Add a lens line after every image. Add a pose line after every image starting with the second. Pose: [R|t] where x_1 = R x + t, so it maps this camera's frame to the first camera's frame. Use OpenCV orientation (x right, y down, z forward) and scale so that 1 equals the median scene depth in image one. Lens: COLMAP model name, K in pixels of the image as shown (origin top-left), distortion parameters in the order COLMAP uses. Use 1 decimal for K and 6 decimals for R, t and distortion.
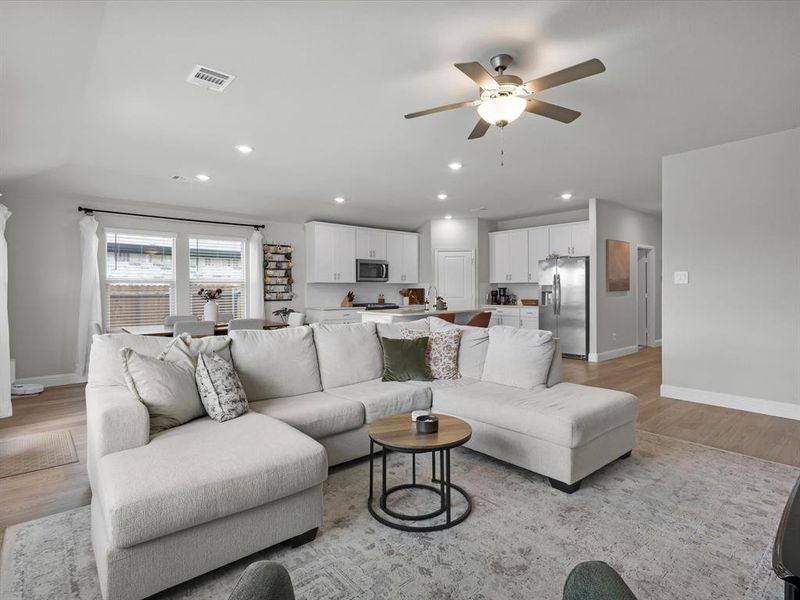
lens RADIAL K [[418.2, 0, 402.8], [0, 418.2, 292.0], [0, 0, 1]] dist [0.000638, 0.000758]
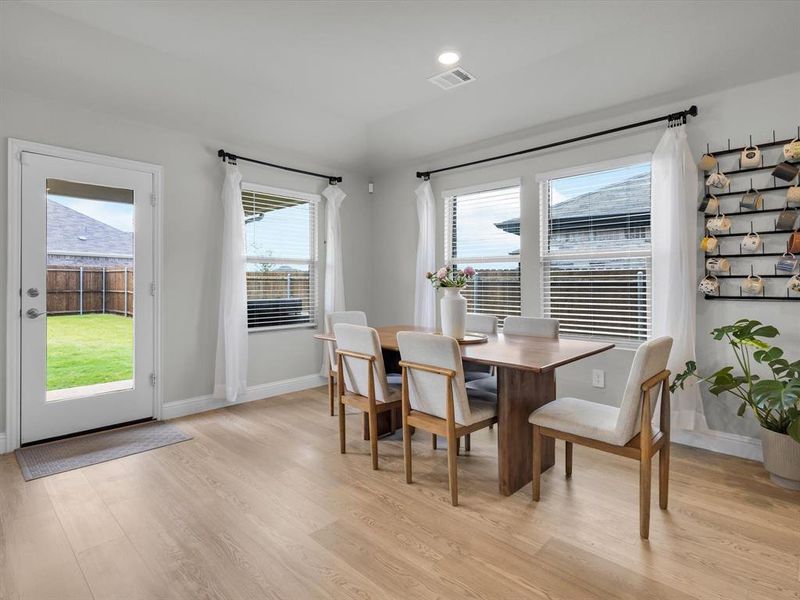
lens RADIAL K [[425.6, 0, 401.5], [0, 425.6, 280.0], [0, 0, 1]] dist [0.004406, 0.001017]
pose [[0.096797, -0.000553, -0.995304, 0.040195], [-0.008524, 0.999963, -0.001385, 0.006456], [0.995268, 0.008618, 0.096788, 0.650695]]
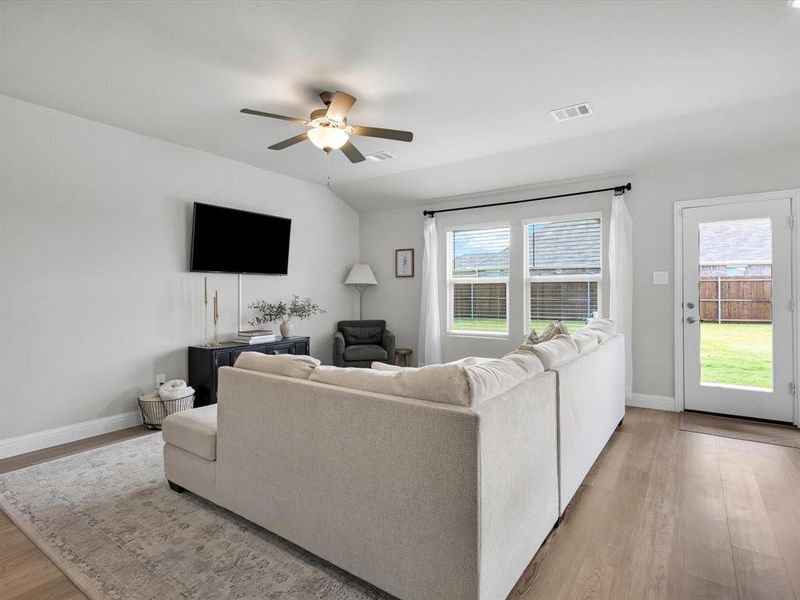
lens RADIAL K [[419.9, 0, 404.6], [0, 419.9, 293.6], [0, 0, 1]] dist [0.002375, -0.000069]
pose [[-0.967364, 0.011704, -0.253120, 0.119187], [0.008660, 0.999876, 0.013138, -0.005879], [0.253242, 0.010518, -0.967346, 0.790175]]
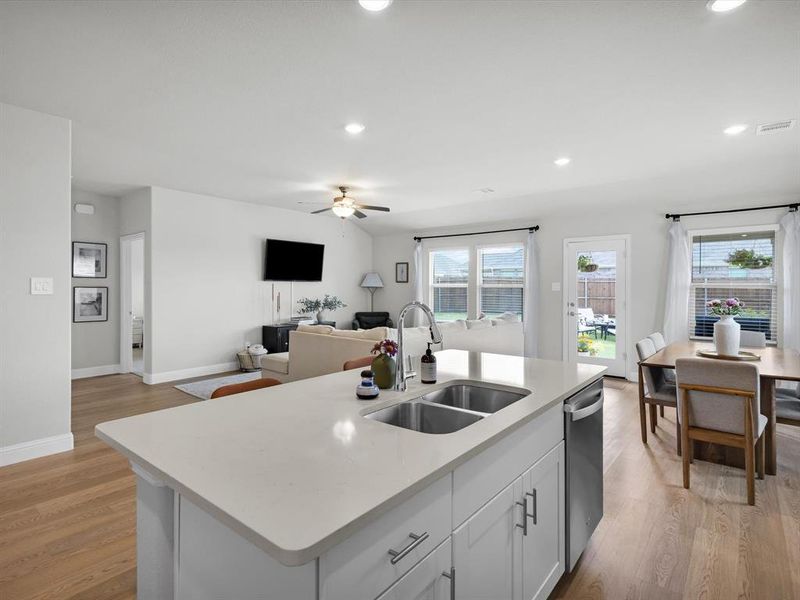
lens RADIAL K [[418.2, 0, 402.8], [0, 418.2, 292.0], [0, 0, 1]] dist [0.000638, 0.000758]
pose [[-0.985014, 0.005072, -0.172400, 0.110965], [0.001404, 0.999770, 0.021394, -0.024812], [0.172469, 0.020832, -0.984795, 1.143311]]
